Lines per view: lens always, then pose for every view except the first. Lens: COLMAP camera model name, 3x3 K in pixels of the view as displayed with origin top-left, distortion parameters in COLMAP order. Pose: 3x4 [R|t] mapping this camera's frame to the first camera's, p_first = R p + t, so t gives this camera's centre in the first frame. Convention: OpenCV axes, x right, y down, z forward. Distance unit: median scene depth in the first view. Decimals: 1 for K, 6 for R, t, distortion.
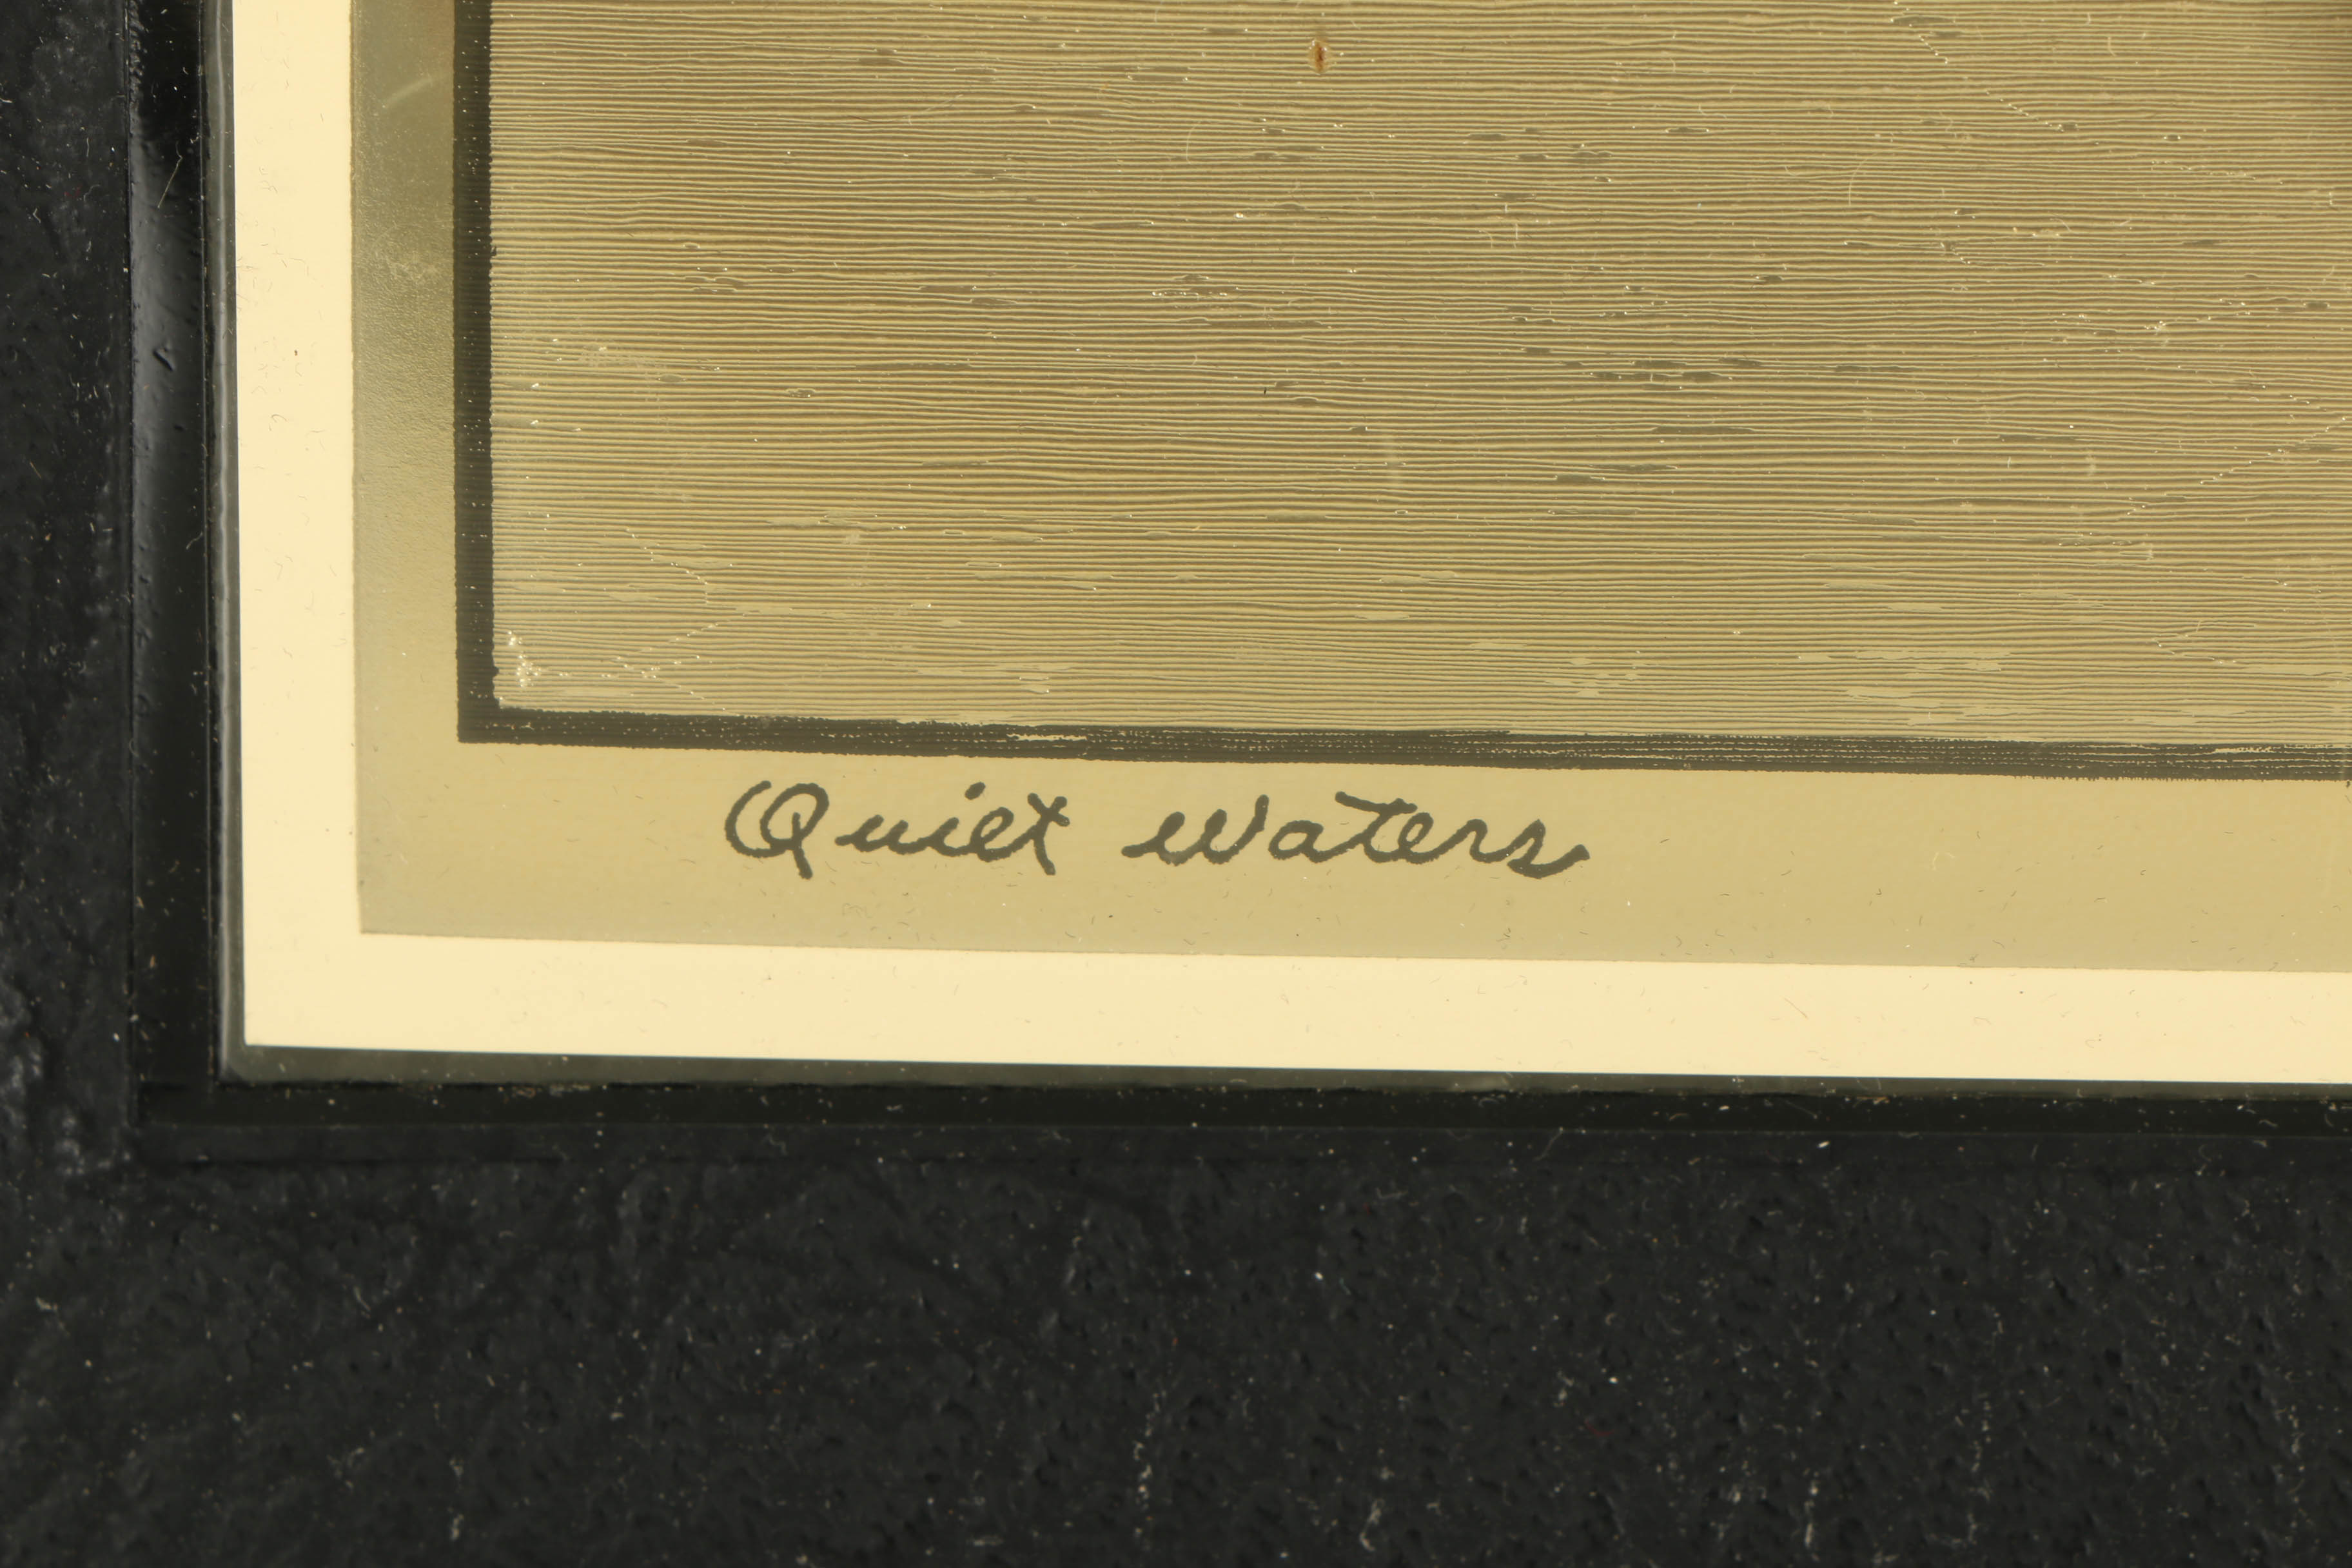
lens RADIAL K [[13654.6, 0, 1307.6], [0, 13654.6, 861.6], [0, 0, 1]] dist [0.979420, 0.000000]
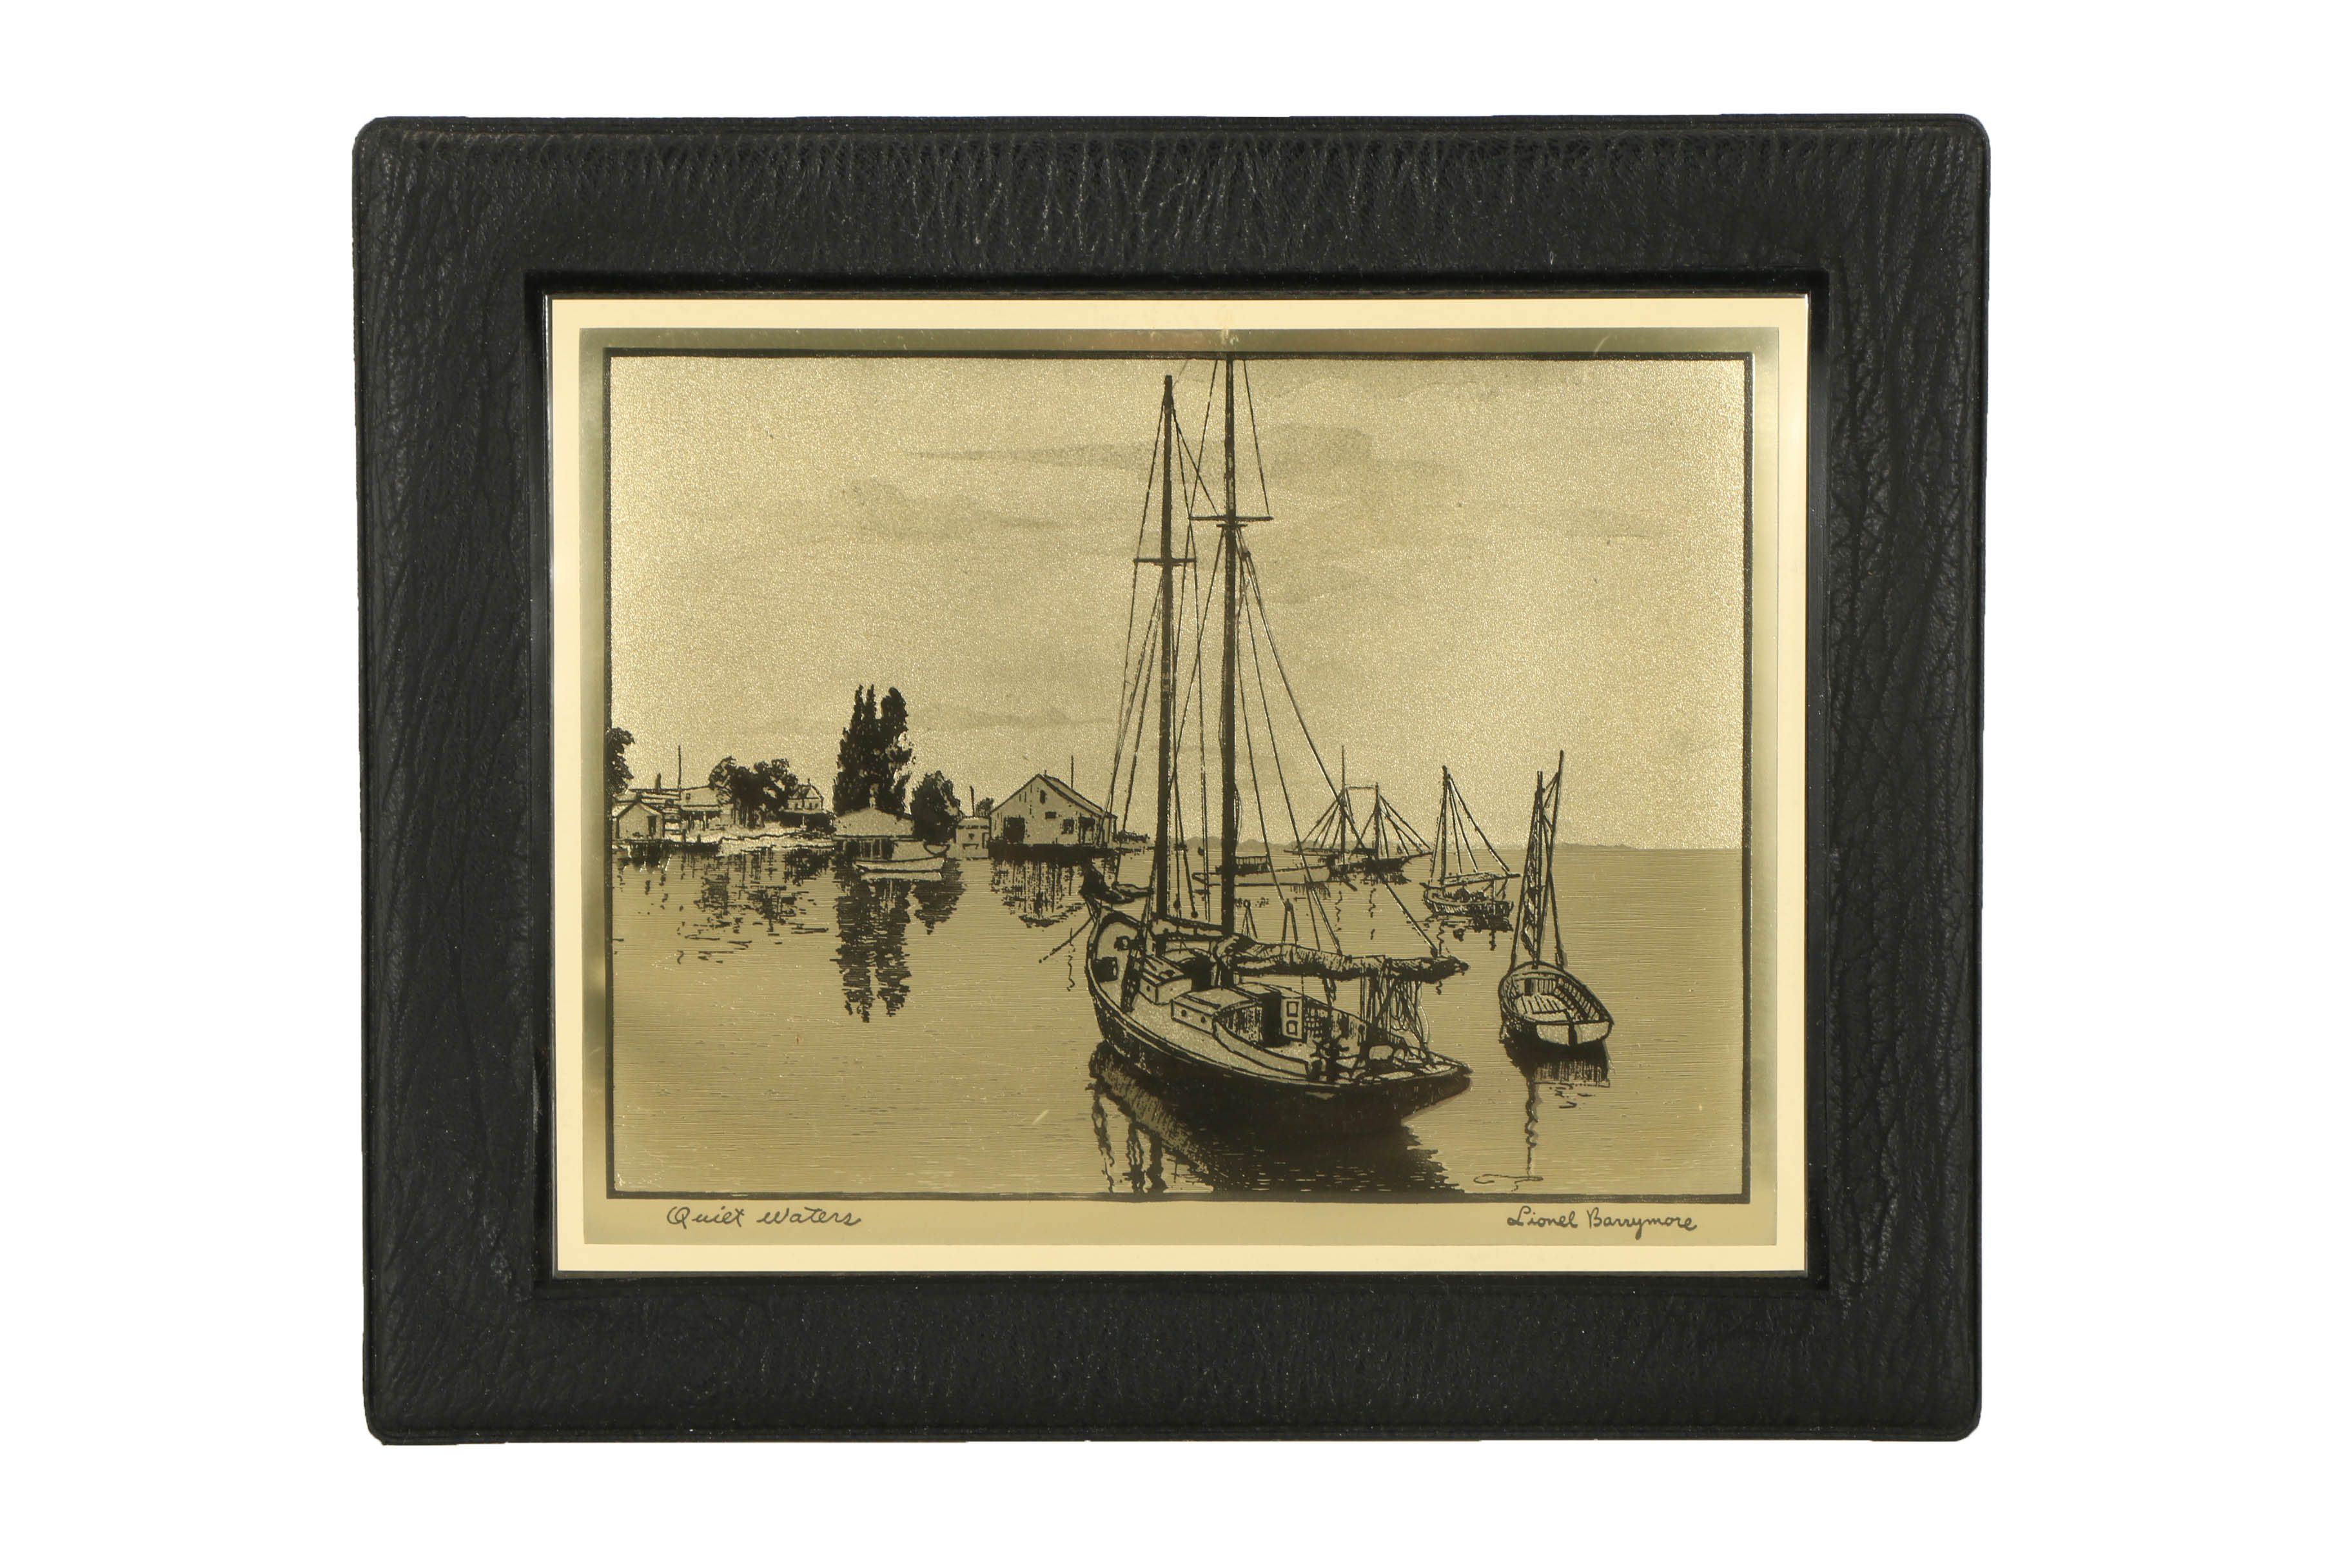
lens RADIAL K [[6104.0, 0, 1121.6], [0, 6104.0, 746.9], [0, 0, 1]] dist [-0.086230, 0.000000]
pose [[0.999583, -0.008644, 0.027540, 0.051177], [0.011807, 0.993079, -0.116853, 0.078392], [-0.026339, 0.117129, 0.992767, -0.972424]]
